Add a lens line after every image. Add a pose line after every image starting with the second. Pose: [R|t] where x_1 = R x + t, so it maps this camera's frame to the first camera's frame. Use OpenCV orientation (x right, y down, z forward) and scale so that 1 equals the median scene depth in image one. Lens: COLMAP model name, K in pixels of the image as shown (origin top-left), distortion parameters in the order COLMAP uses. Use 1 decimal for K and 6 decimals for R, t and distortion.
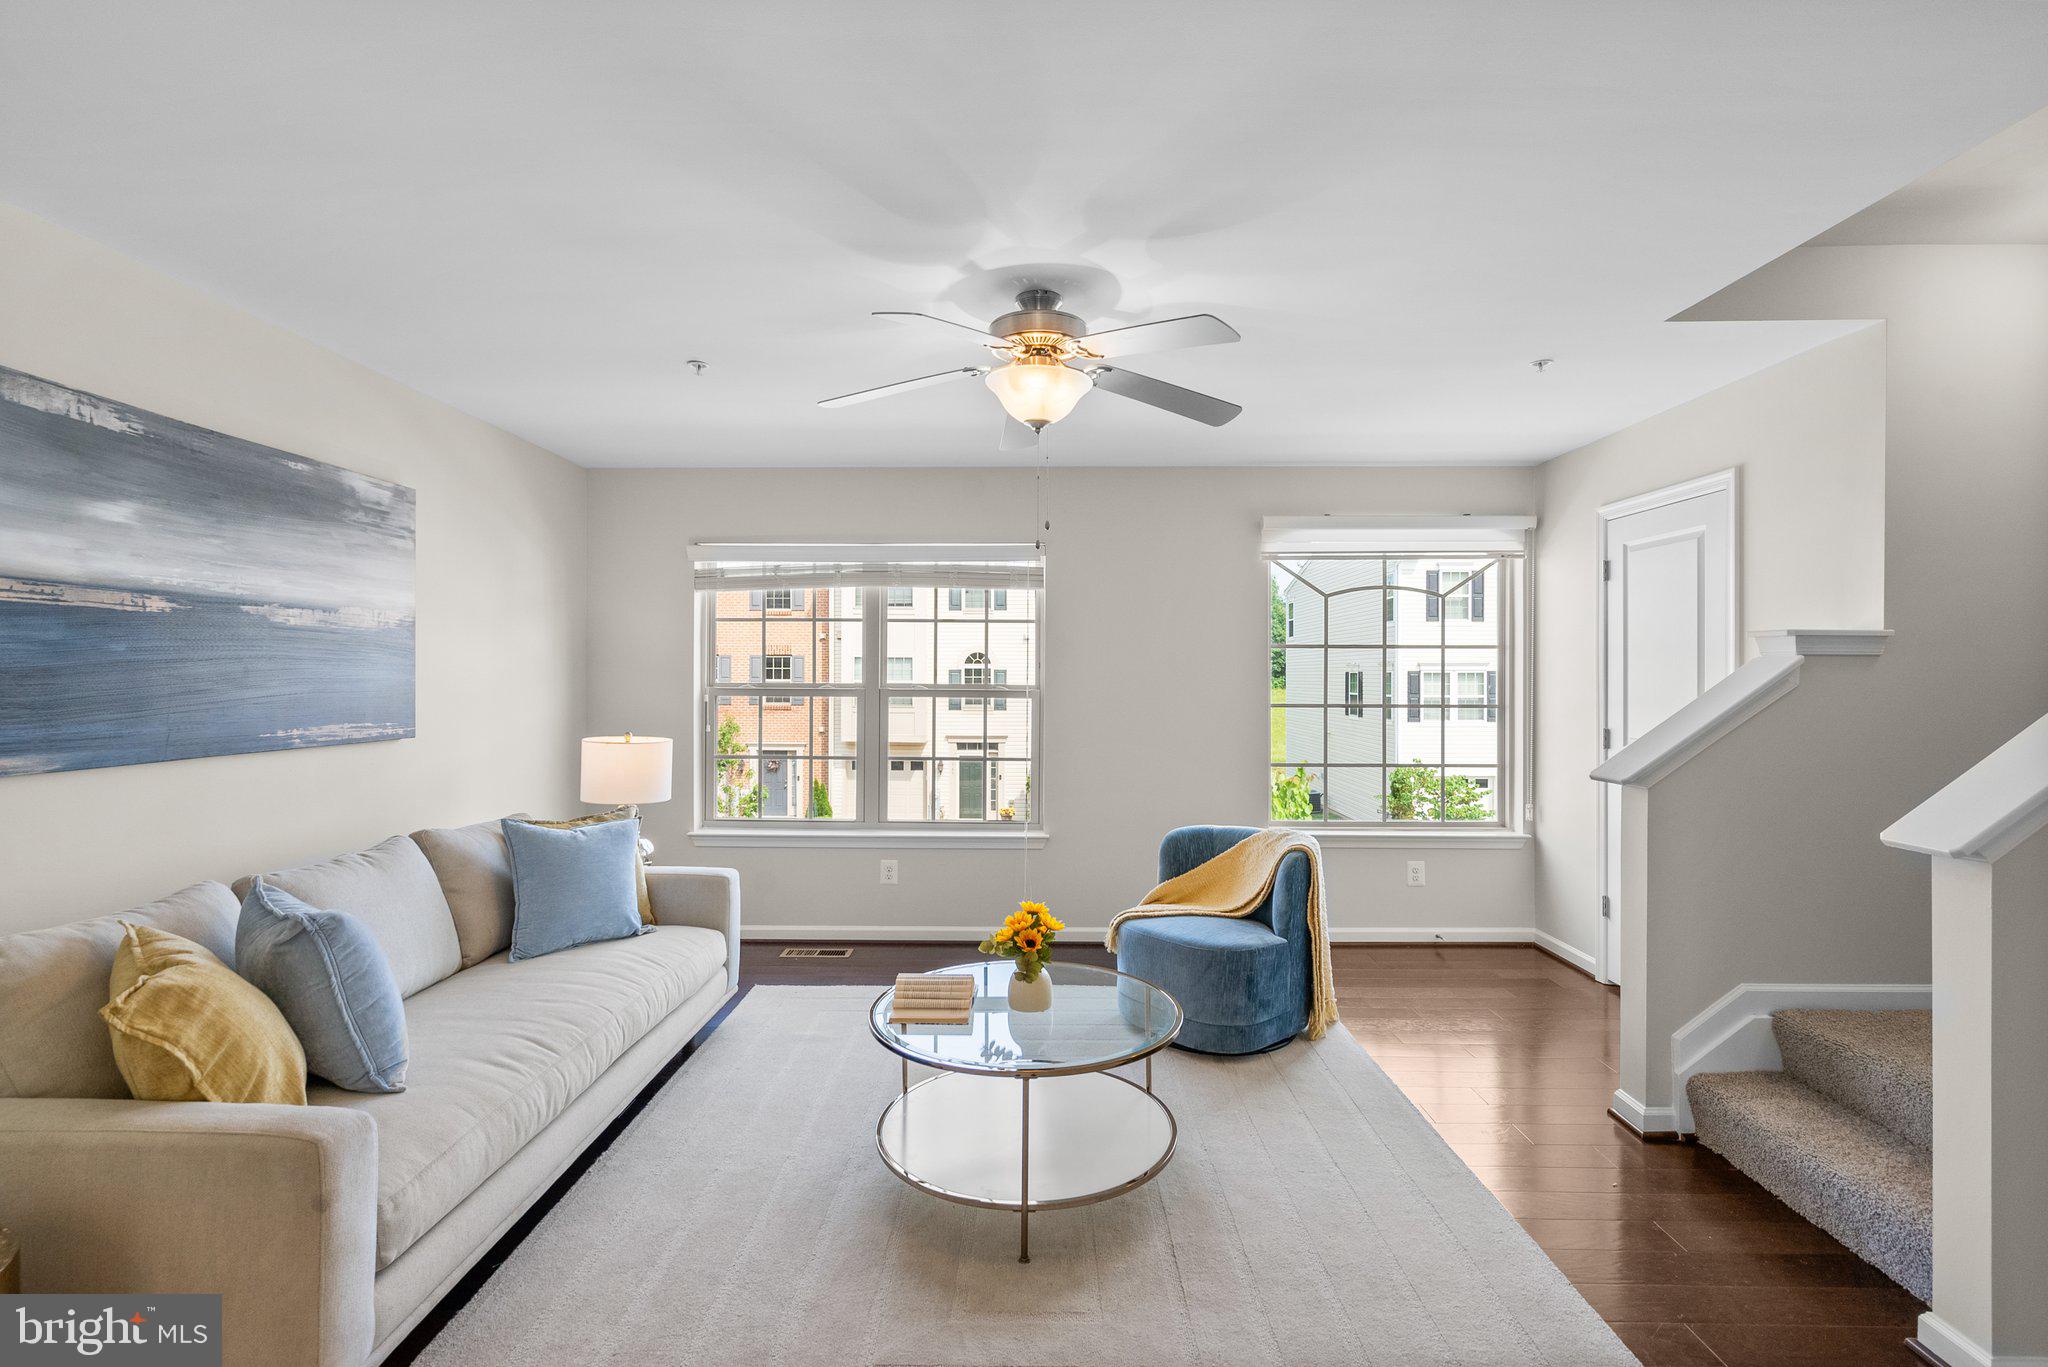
lens RADIAL K [[943.2, 0, 1026.9], [0, 943.2, 676.9], [0, 0, 1]] dist [-0.001689, 0.000875]
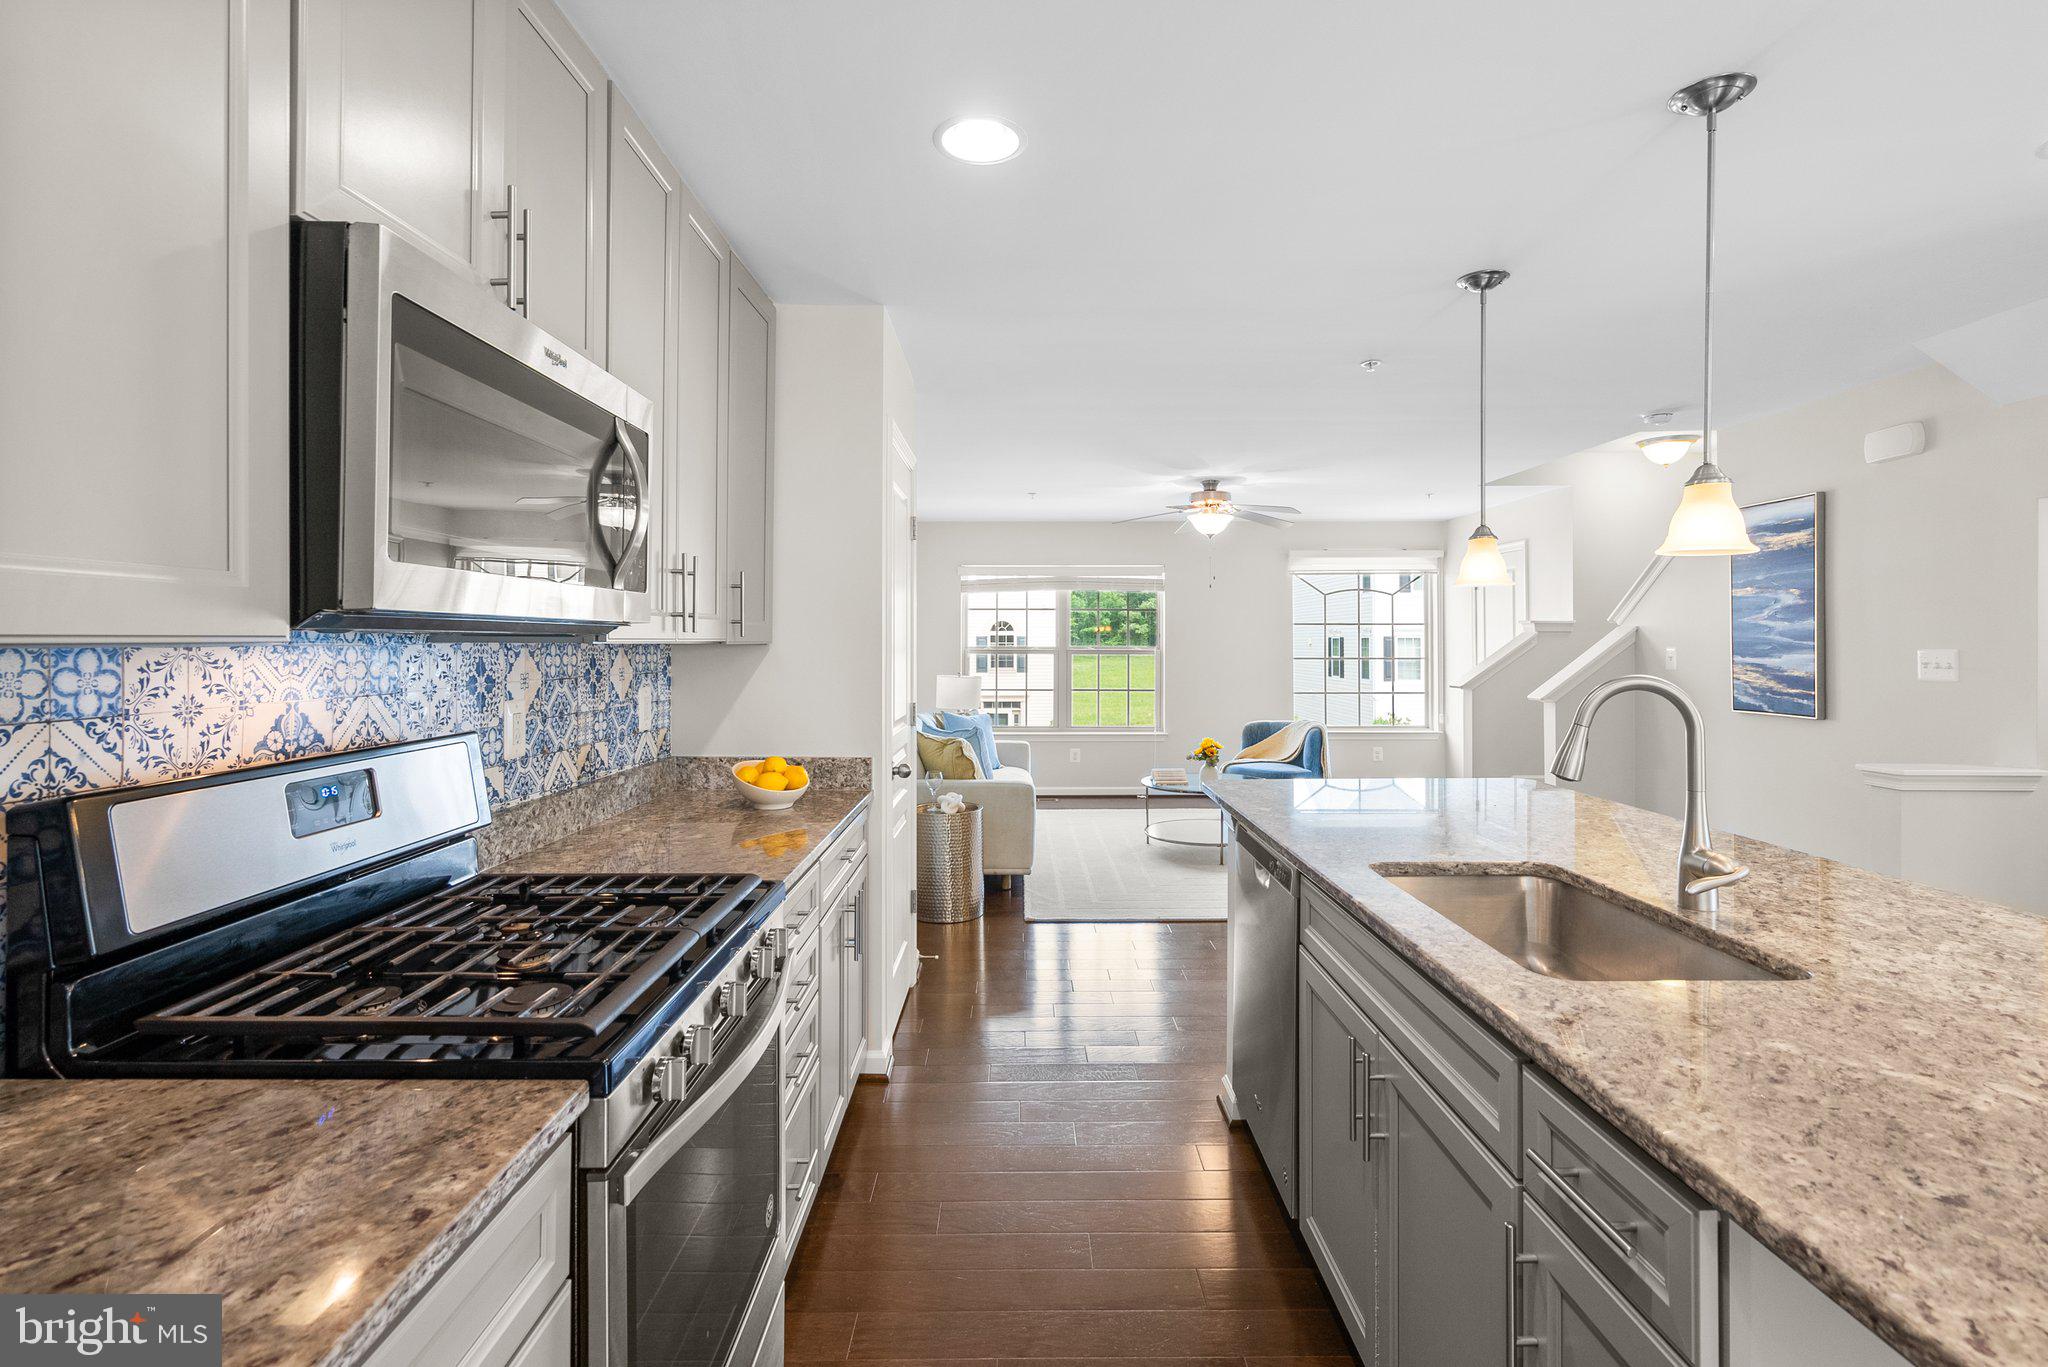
lens RADIAL K [[956.3, 0, 1024.9], [0, 956.3, 632.7], [0, 0, 1]] dist [0.000228, 0.000629]
pose [[0.999775, -0.002796, 0.021019, -0.409984], [0.003016, 0.999941, -0.010427, 0.000103], [-0.020989, 0.010488, 0.999725, -1.125094]]
